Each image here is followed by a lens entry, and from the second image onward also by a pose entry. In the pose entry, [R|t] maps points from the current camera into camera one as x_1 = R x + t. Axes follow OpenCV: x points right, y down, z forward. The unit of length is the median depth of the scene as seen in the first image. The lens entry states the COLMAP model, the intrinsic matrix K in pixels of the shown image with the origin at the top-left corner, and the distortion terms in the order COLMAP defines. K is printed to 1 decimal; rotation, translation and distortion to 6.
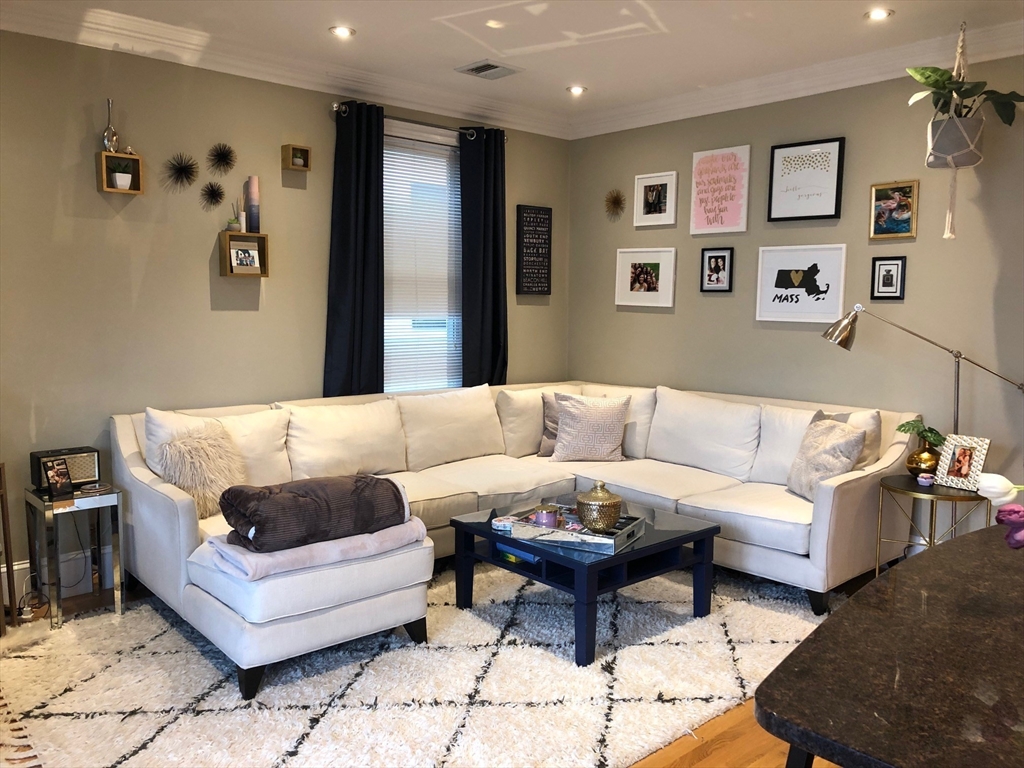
lens RADIAL K [[820.8, 0, 510.1], [0, 820.8, 384.5], [0, 0, 1]] dist [0.052578, -0.064964]
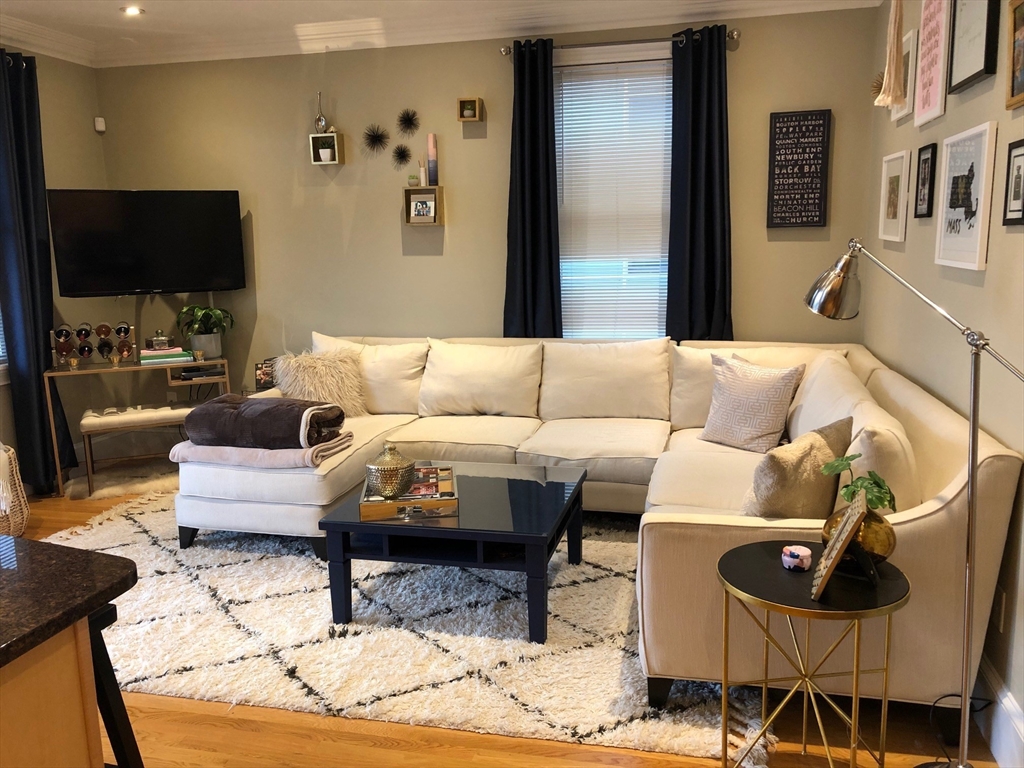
lens RADIAL K [[820.8, 0, 510.1], [0, 820.8, 384.5], [0, 0, 1]] dist [0.052578, -0.064964]
pose [[0.569494, 0.122538, -0.812811, 0.697409], [-0.058516, 0.992361, 0.108608, -0.042426], [0.819910, -0.014289, 0.572314, 0.441264]]
